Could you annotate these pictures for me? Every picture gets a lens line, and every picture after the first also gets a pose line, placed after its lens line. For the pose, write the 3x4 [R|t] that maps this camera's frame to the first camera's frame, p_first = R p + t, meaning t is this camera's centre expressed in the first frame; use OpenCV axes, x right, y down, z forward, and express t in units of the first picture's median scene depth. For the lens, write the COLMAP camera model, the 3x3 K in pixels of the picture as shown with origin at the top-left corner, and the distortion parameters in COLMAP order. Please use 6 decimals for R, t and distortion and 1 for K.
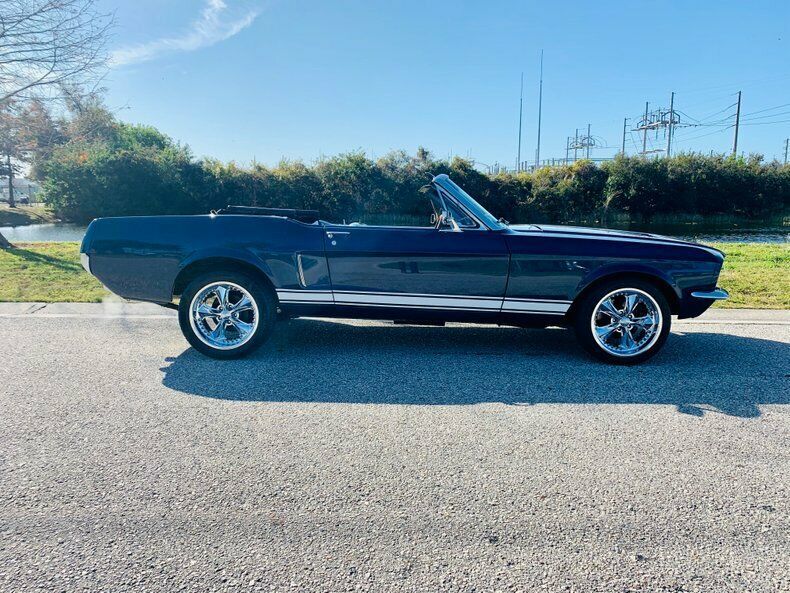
lens RADIAL K [[614.4, 0, 391.1], [0, 614.4, 279.4], [0, 0, 1]] dist [0.019017, -0.004625]
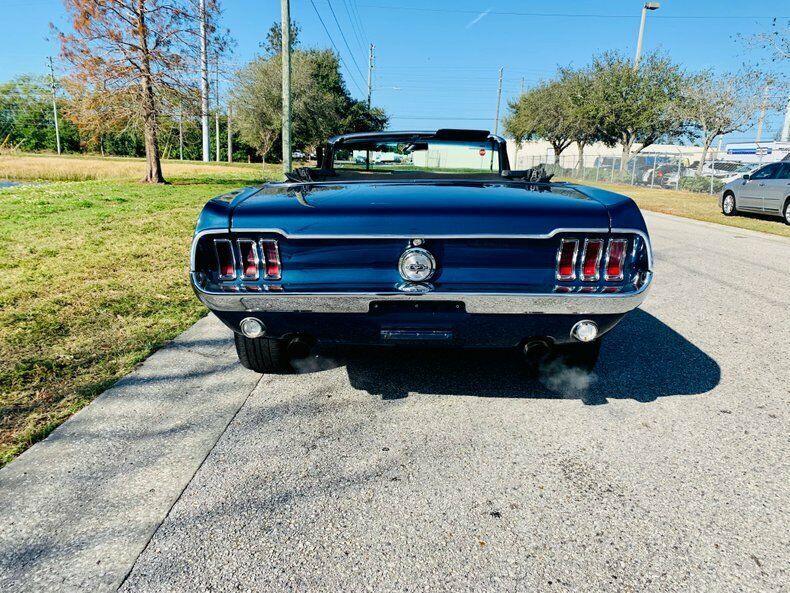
lens RADIAL K [[602.3, 0, 388.6], [0, 602.3, 294.3], [0, 0, 1]] dist [0.055223, -0.068139]
pose [[0.011970, -0.216860, 0.976129, -0.087730], [0.093379, 0.972176, 0.214837, -0.013165], [-0.995559, 0.088579, 0.031887, 0.106665]]
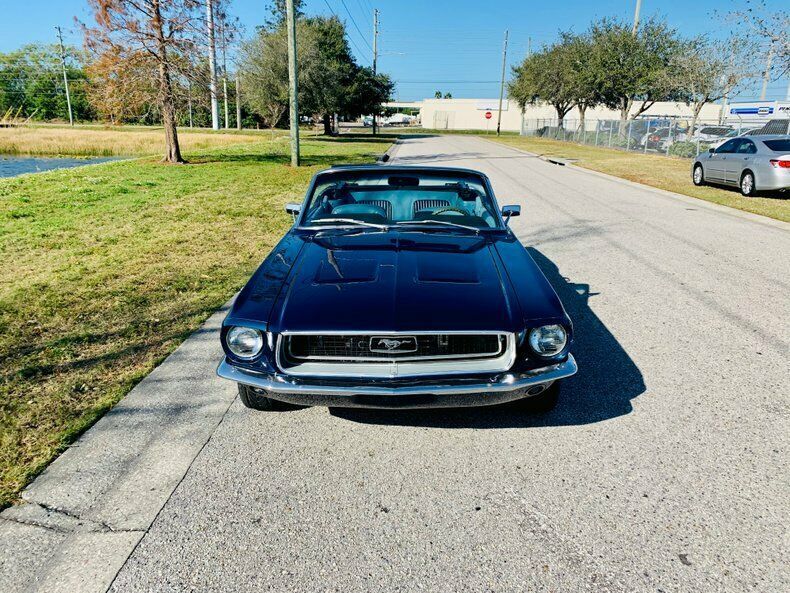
lens RADIAL K [[602.3, 0, 388.6], [0, 602.3, 294.3], [0, 0, 1]] dist [0.055223, -0.068139]
pose [[0.027334, -0.277449, 0.960352, -0.121974], [0.112704, 0.955440, 0.272822, -0.023468], [-0.993253, 0.100778, 0.057386, 0.098444]]
